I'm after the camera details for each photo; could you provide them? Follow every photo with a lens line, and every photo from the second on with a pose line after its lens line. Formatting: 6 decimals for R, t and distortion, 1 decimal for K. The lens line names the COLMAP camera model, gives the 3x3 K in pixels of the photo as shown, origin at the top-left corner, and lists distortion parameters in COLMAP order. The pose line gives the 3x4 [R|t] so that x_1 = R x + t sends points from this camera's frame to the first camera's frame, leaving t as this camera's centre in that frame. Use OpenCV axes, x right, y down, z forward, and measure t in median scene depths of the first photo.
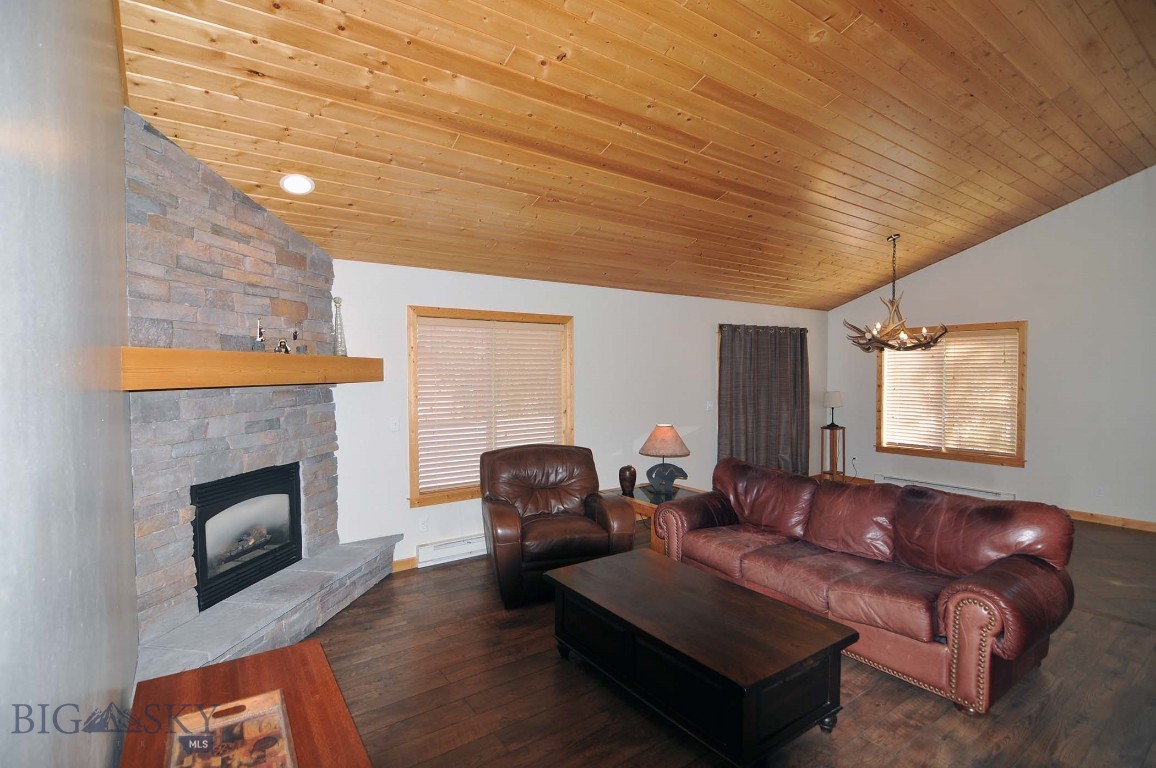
lens RADIAL K [[553.2, 0, 576.1], [0, 553.2, 383.0], [0, 0, 1]] dist [-0.017088, -0.000624]
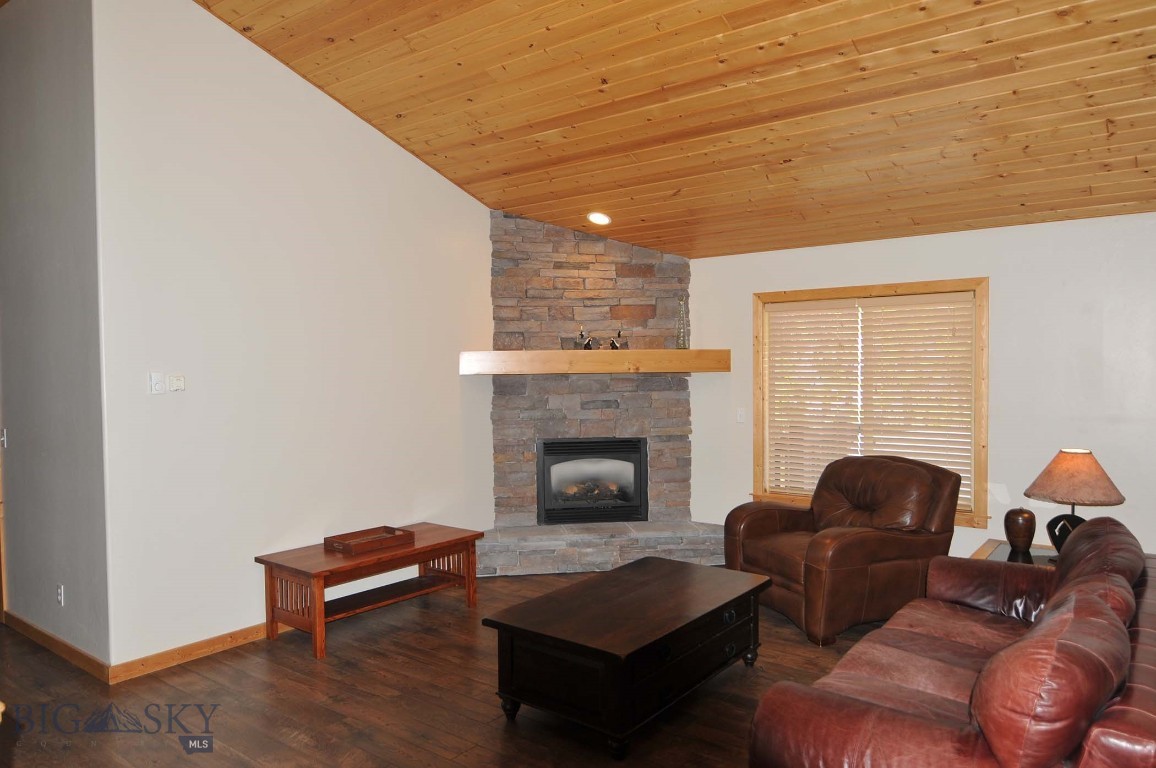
lens RADIAL K [[791.2, 0, 577.6], [0, 791.2, 383.8], [0, 0, 1]] dist [-0.006207, -0.004339]
pose [[0.303974, 0.021381, -0.952440, 0.998089], [-0.009057, 0.999768, 0.019553, -0.006906], [0.952637, 0.002682, 0.304097, 0.308694]]
